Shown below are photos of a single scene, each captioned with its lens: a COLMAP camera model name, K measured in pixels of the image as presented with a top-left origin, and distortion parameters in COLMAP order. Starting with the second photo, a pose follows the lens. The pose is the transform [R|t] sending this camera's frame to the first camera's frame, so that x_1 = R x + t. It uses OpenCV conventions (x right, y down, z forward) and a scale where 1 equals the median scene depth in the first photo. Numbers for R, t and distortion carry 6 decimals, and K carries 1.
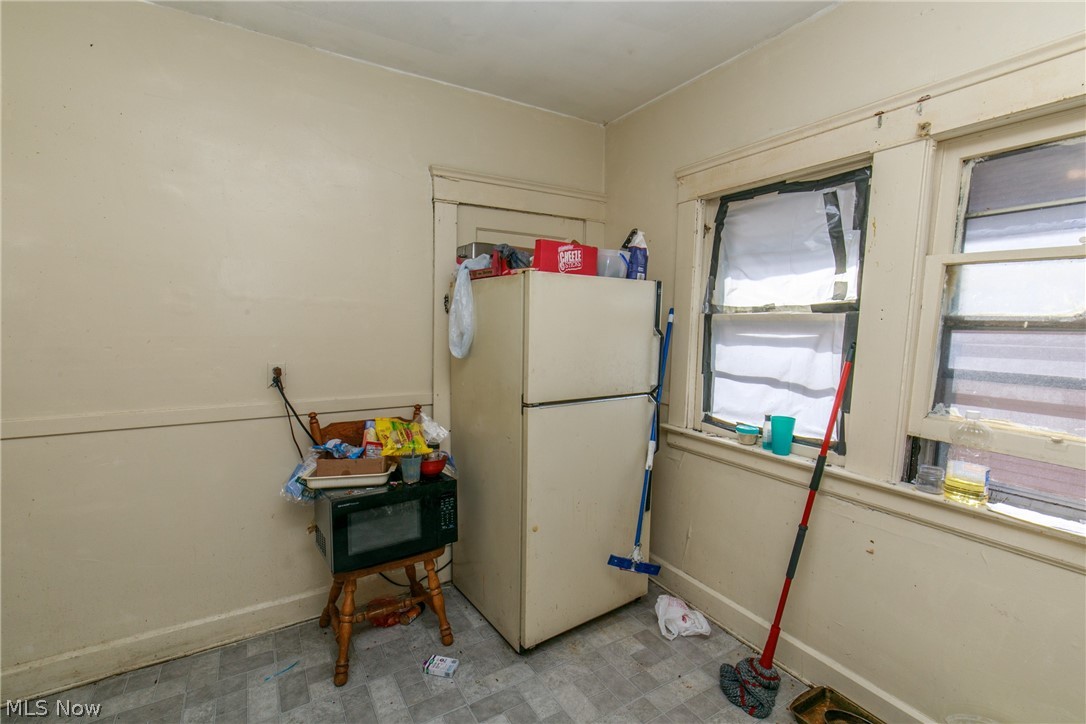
lens RADIAL K [[484.6, 0, 534.8], [0, 484.6, 371.0], [0, 0, 1]] dist [0.002826, 0.000764]
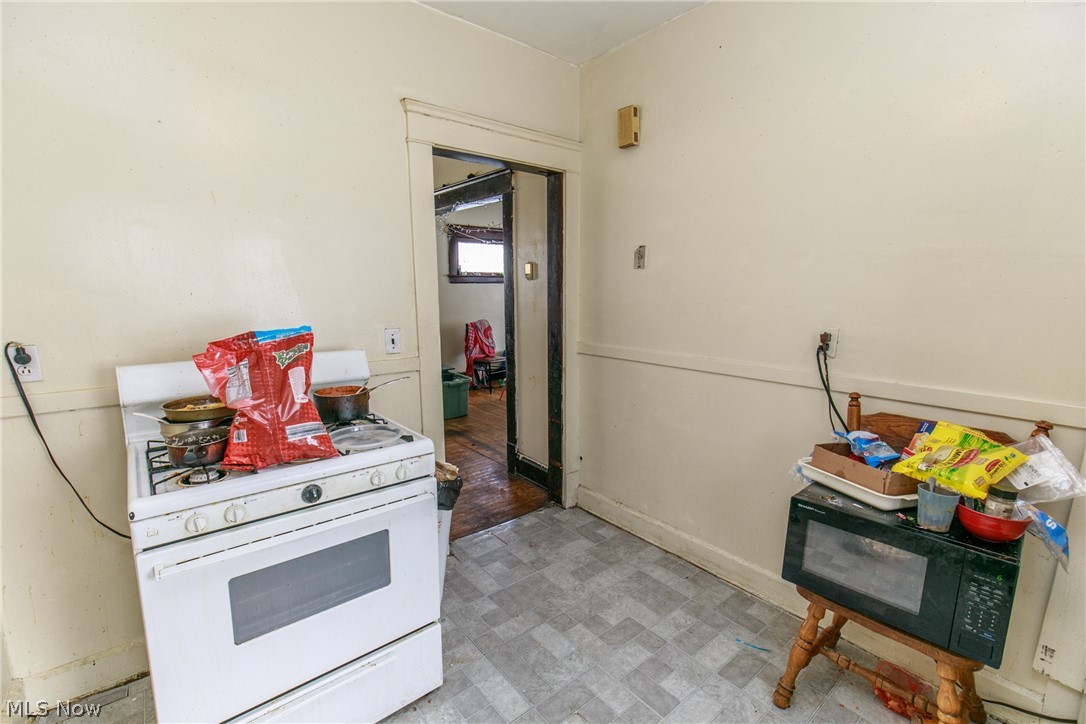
lens RADIAL K [[484.6, 0, 541.3], [0, 484.6, 362.0], [0, 0, 1]] dist [0.002826, 0.000764]
pose [[0.151293, 0.144884, -0.977813, 0.268824], [-0.094871, 0.986762, 0.131531, -0.023814], [0.983926, 0.072867, 0.163035, 0.376077]]
